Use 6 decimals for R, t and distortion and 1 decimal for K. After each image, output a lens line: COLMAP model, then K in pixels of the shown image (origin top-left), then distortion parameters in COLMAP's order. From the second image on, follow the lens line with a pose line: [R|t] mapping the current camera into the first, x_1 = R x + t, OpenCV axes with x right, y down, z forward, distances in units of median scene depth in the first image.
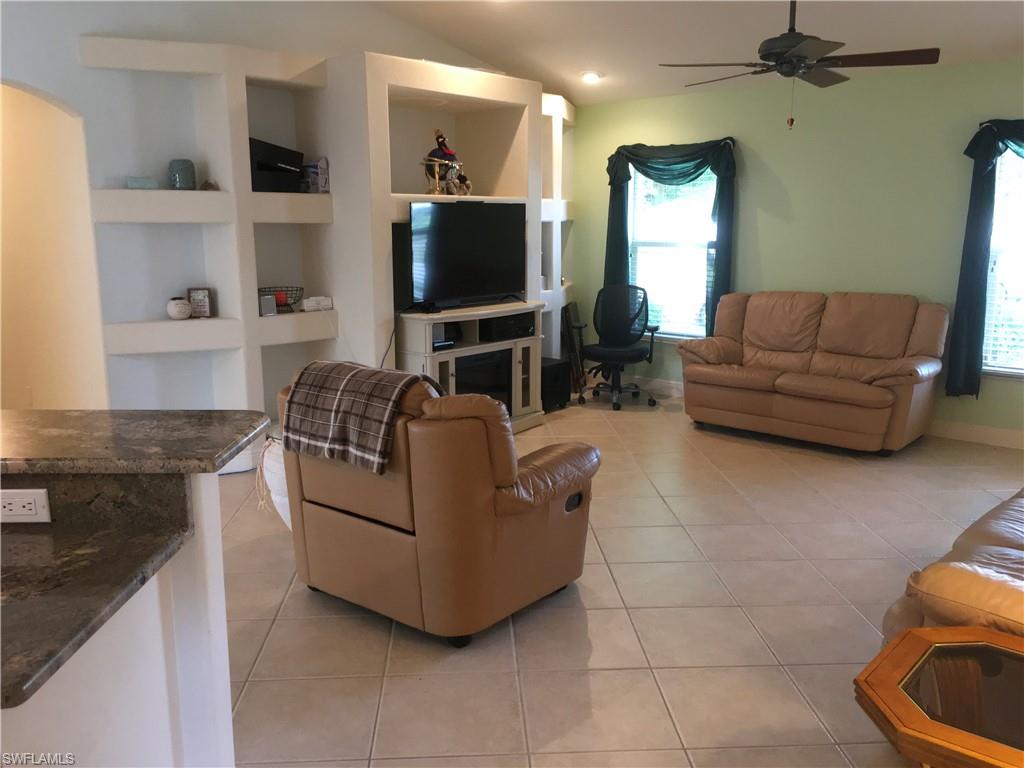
lens RADIAL K [[869.3, 0, 508.9], [0, 869.3, 381.2], [0, 0, 1]] dist [0.063794, -0.095651]
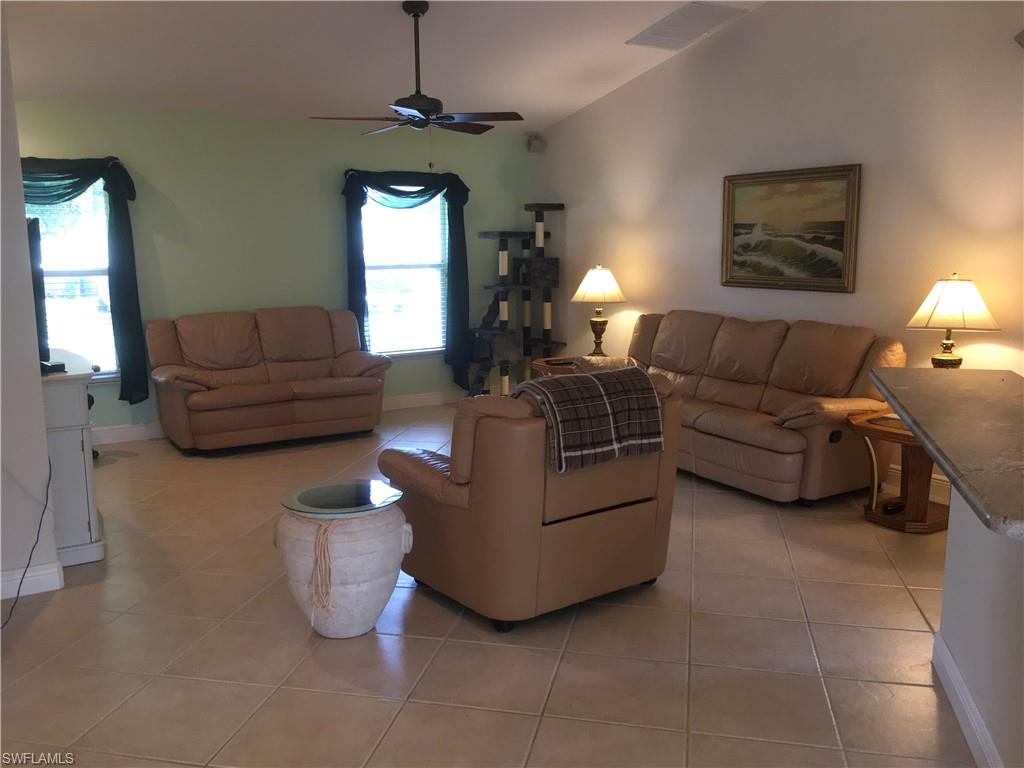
lens RADIAL K [[869.3, 0, 507.4], [0, 869.3, 386.3], [0, 0, 1]] dist [0.063794, -0.095651]
pose [[0.256134, -0.157563, 0.953713, -0.657363], [0.186091, 0.976208, 0.111301, -0.074998], [-0.948560, 0.148969, 0.279361, 0.426622]]
